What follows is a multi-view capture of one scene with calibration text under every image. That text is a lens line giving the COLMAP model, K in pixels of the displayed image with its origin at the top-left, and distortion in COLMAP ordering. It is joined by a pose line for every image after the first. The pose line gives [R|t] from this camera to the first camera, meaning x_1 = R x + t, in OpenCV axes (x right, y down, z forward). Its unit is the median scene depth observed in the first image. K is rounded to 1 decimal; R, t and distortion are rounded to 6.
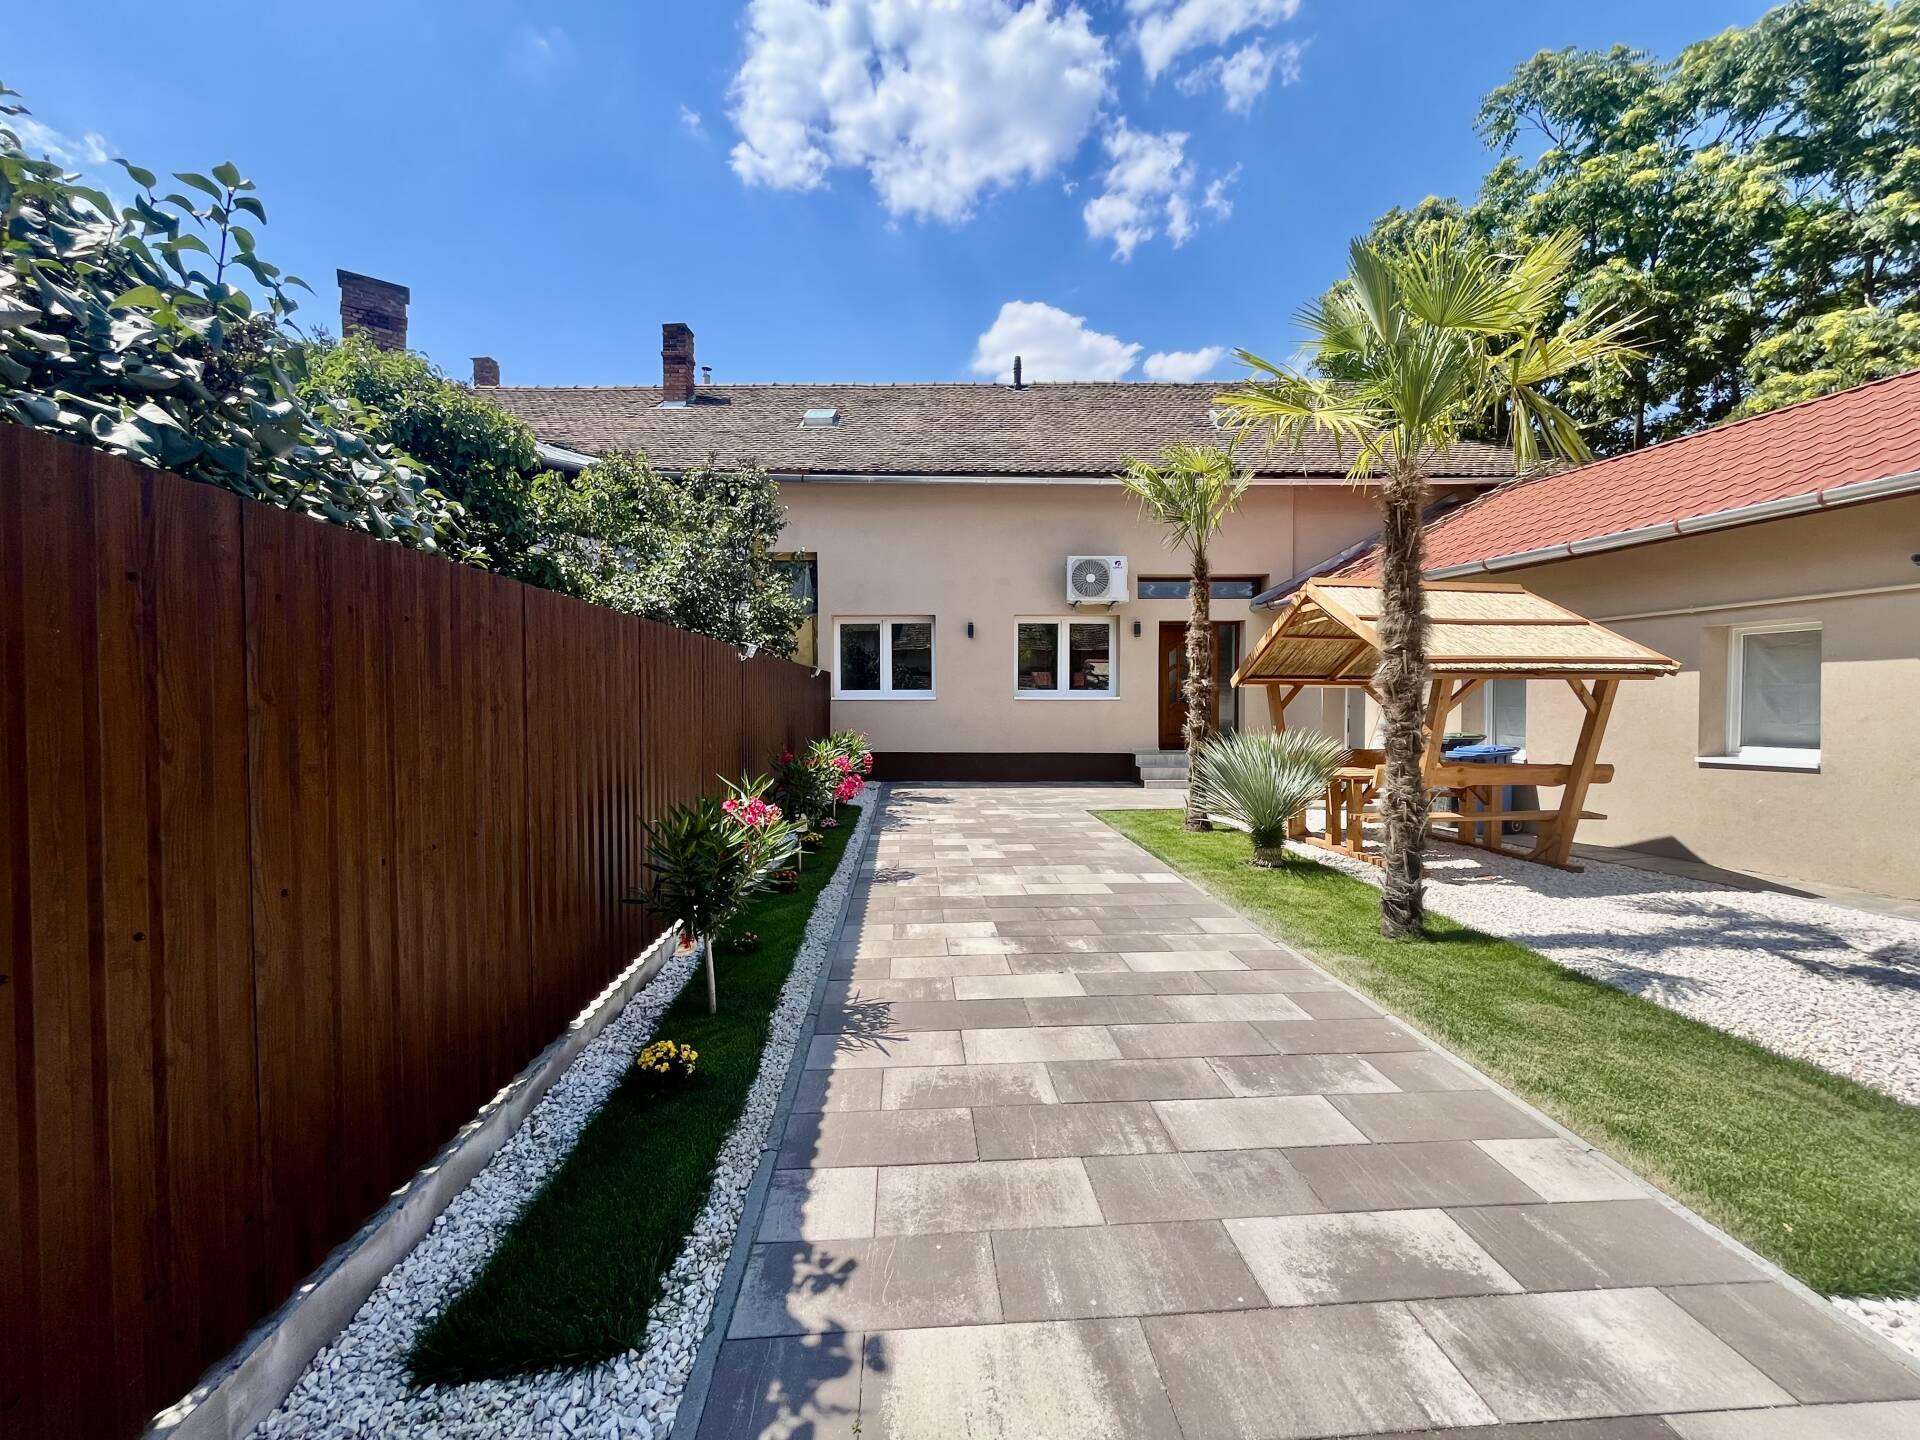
lens RADIAL K [[768.8, 0, 958.8], [0, 768.8, 714.8], [0, 0, 1]] dist [-0.003518, 0.000420]
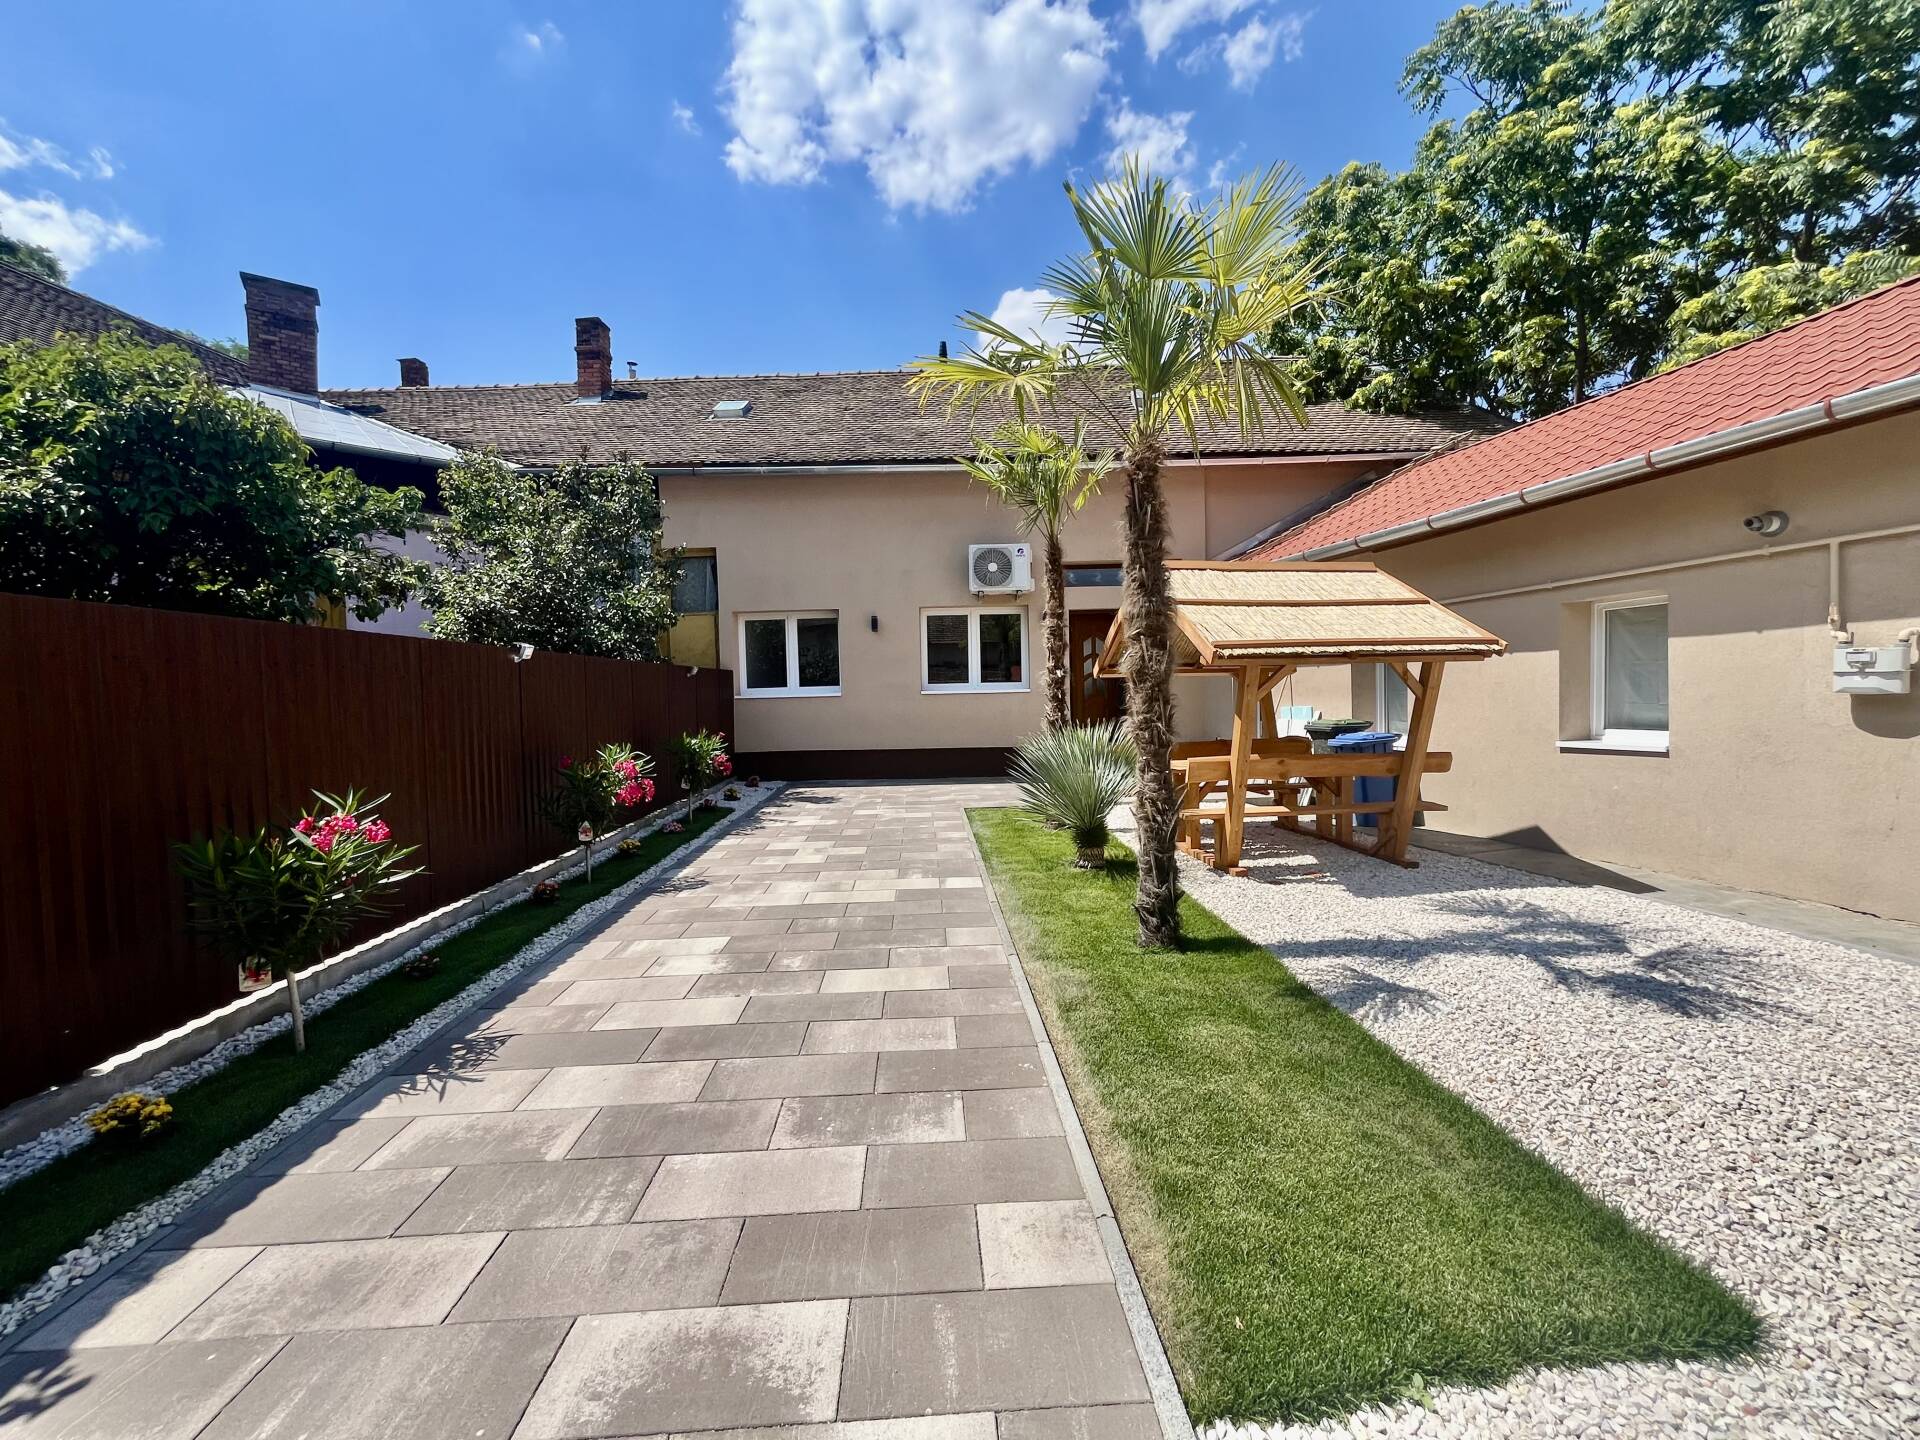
lens RADIAL K [[768.8, 0, 958.8], [0, 768.8, 713.6], [0, 0, 1]] dist [-0.003518, 0.000420]
pose [[0.999689, -0.021804, -0.012130, 0.238842], [0.021899, 0.999730, 0.007770, -0.002423], [0.011957, -0.008033, 0.999896, 0.048454]]
